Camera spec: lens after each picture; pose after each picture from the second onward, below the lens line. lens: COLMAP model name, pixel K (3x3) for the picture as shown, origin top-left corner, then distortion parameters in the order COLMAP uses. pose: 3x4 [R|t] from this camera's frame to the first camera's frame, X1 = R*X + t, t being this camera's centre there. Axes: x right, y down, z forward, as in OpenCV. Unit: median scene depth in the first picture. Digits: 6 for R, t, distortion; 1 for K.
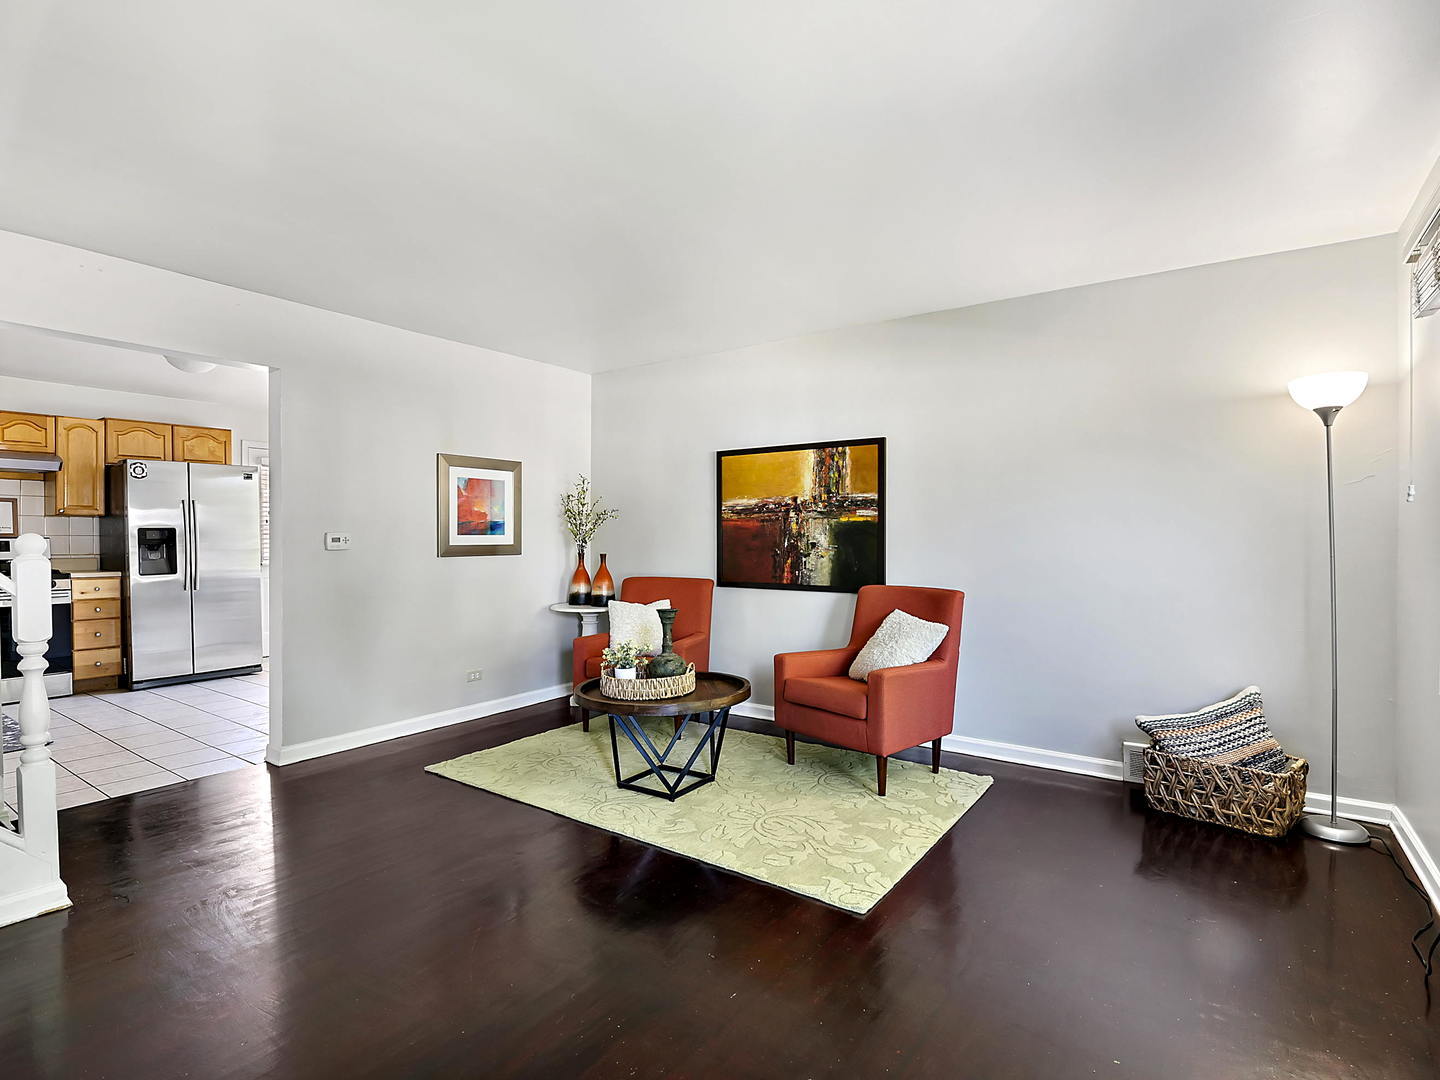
lens RADIAL K [[723.4, 0, 713.2], [0, 723.4, 541.5], [0, 0, 1]] dist [-0.004722, -0.003782]
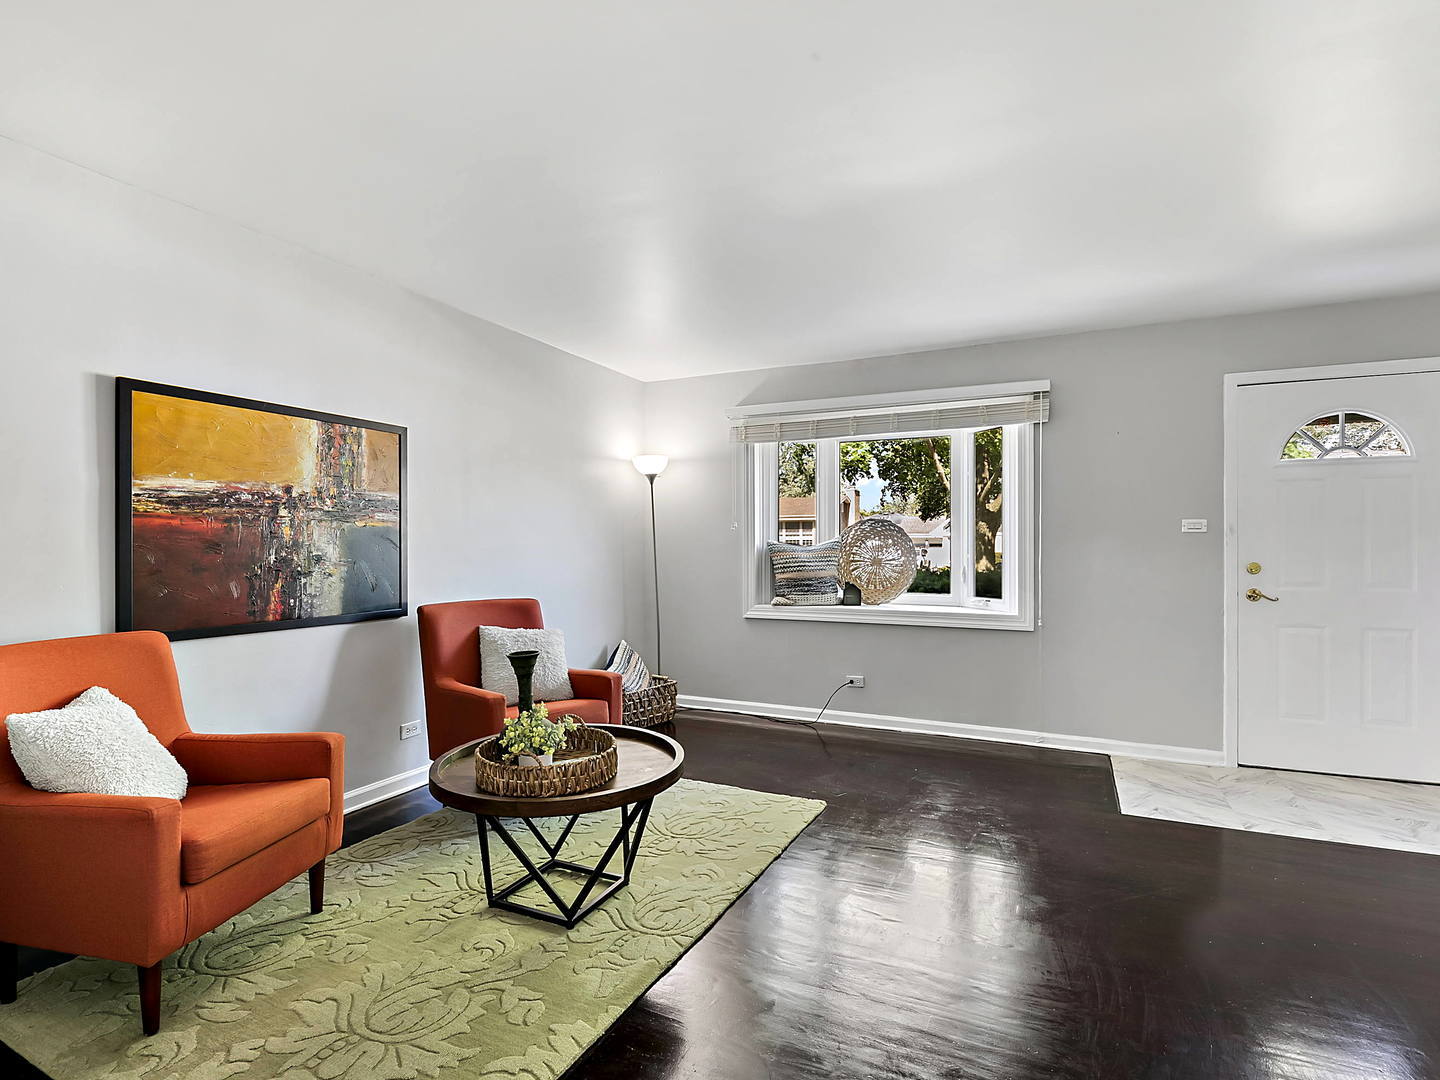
lens RADIAL K [[723.4, 0, 717.9], [0, 723.4, 544.2], [0, 0, 1]] dist [-0.004722, -0.003782]
pose [[-0.163229, 0.003667, 0.986581, -0.630865], [0.007642, 0.999968, -0.002452, -0.004836], [-0.986559, 0.007140, -0.163252, 0.766270]]
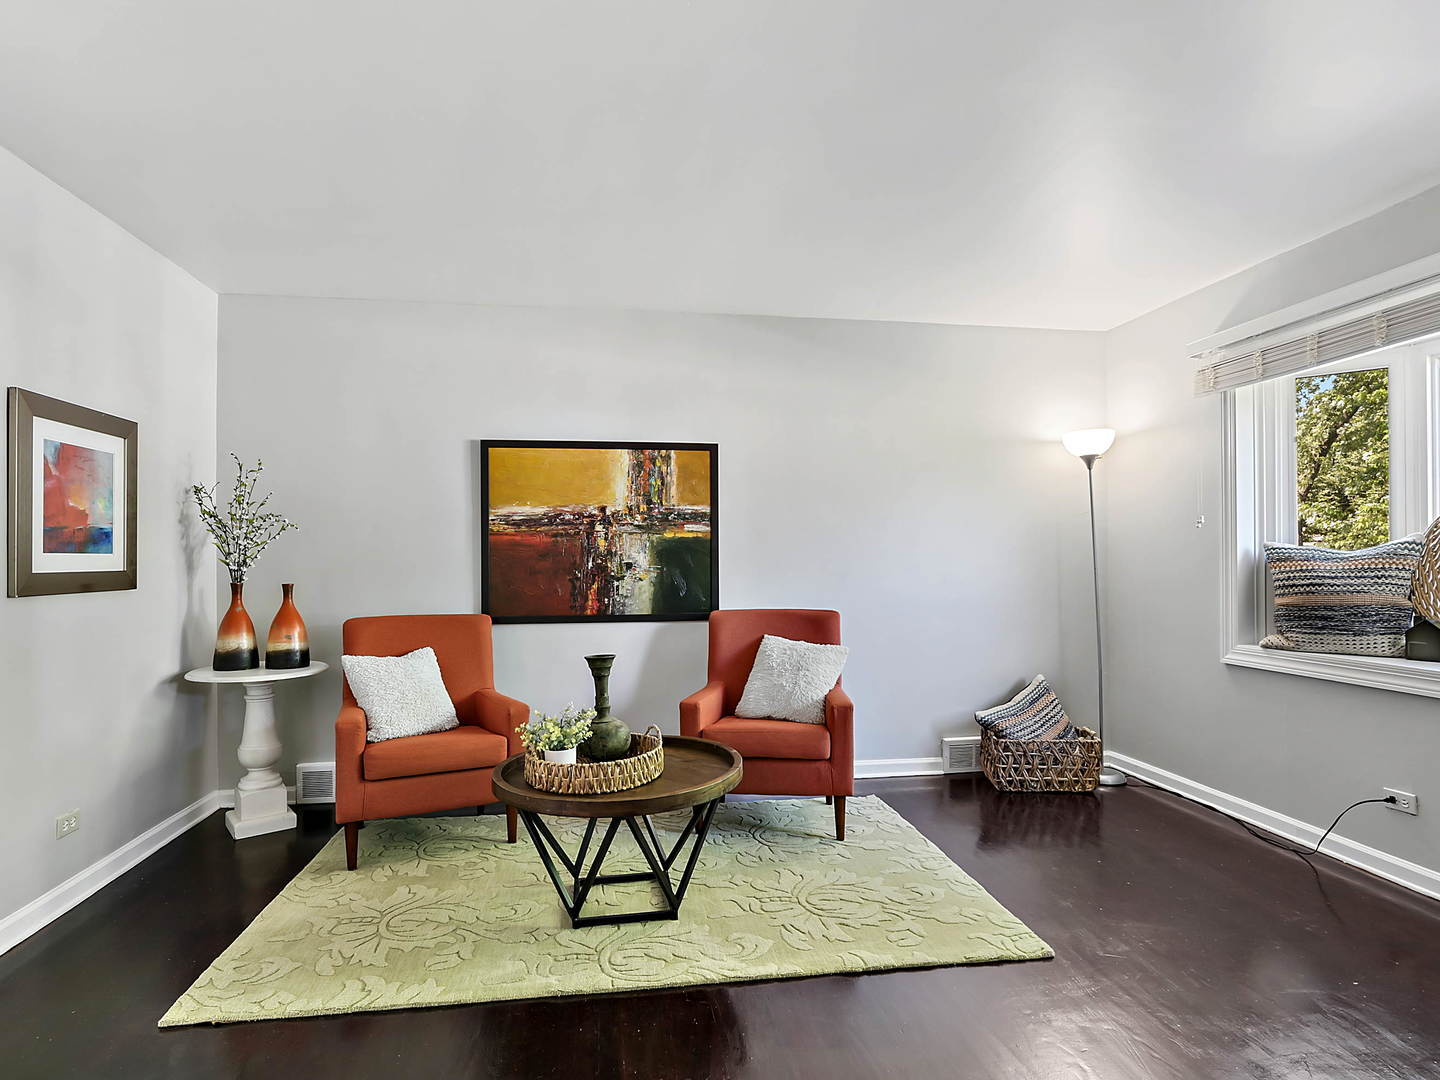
lens RADIAL K [[784.7, 0, 721.4], [0, 784.7, 554.5], [0, 0, 1]] dist [-0.004016, -0.001189]
pose [[0.719986, 0.000736, 0.693988, -0.422222], [0.009178, 0.999902, -0.010582, 0.002502], [-0.693928, 0.013988, 0.719909, 0.296550]]
